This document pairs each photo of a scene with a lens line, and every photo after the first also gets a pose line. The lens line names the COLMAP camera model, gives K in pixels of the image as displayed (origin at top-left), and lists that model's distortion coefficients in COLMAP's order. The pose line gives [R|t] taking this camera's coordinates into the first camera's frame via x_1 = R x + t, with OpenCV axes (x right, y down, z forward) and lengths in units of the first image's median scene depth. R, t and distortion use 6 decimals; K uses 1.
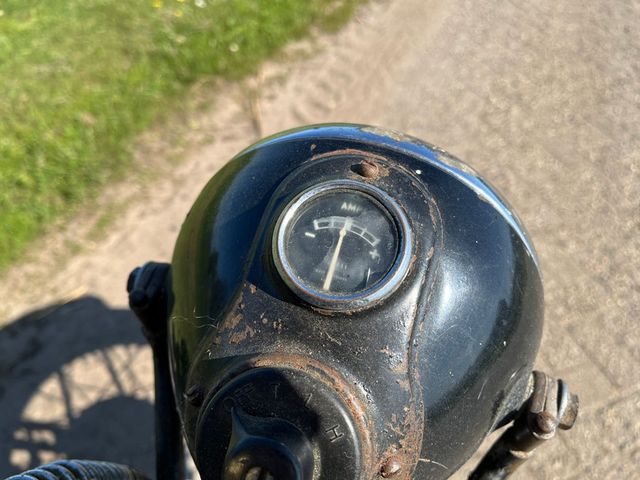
lens RADIAL K [[489.2, 0, 324.6], [0, 489.2, 242.4], [0, 0, 1]] dist [0.077556, -0.114383]
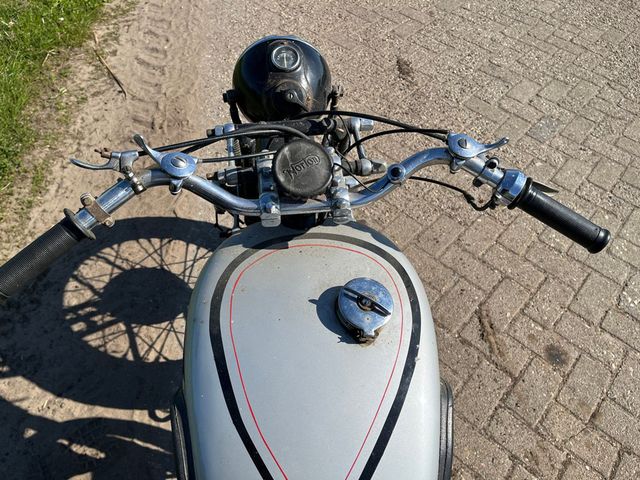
lens RADIAL K [[489.2, 0, 327.2], [0, 489.2, 233.7], [0, 0, 1]] dist [0.077556, -0.114383]
pose [[0.894457, -0.348807, 0.279785, -0.177746], [0.313079, 0.935267, 0.165098, 0.107792], [-0.319261, -0.060078, 0.945760, -0.440905]]
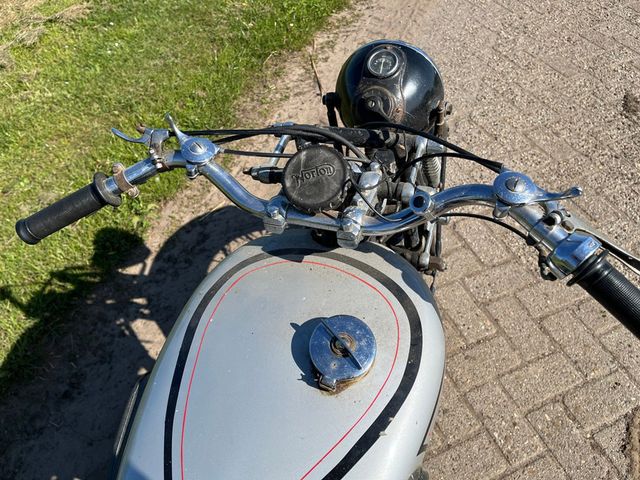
lens RADIAL K [[489.2, 0, 328.3], [0, 489.2, 232.7], [0, 0, 1]] dist [0.077556, -0.114383]
pose [[0.987706, -0.113436, -0.107559, -0.016823], [0.118021, 0.992312, 0.037250, 0.146836], [0.102506, -0.049486, 0.993501, -0.407686]]
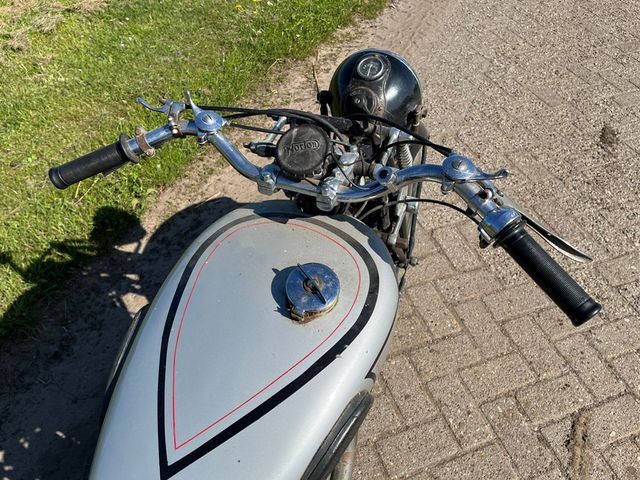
lens RADIAL K [[489.2, 0, 323.2], [0, 489.2, 233.5], [0, 0, 1]] dist [0.077556, -0.114383]
pose [[0.995043, -0.030084, -0.094789, -0.002533], [0.031272, 0.999450, 0.011071, 0.190191], [0.094404, -0.013981, 0.995436, -0.488361]]
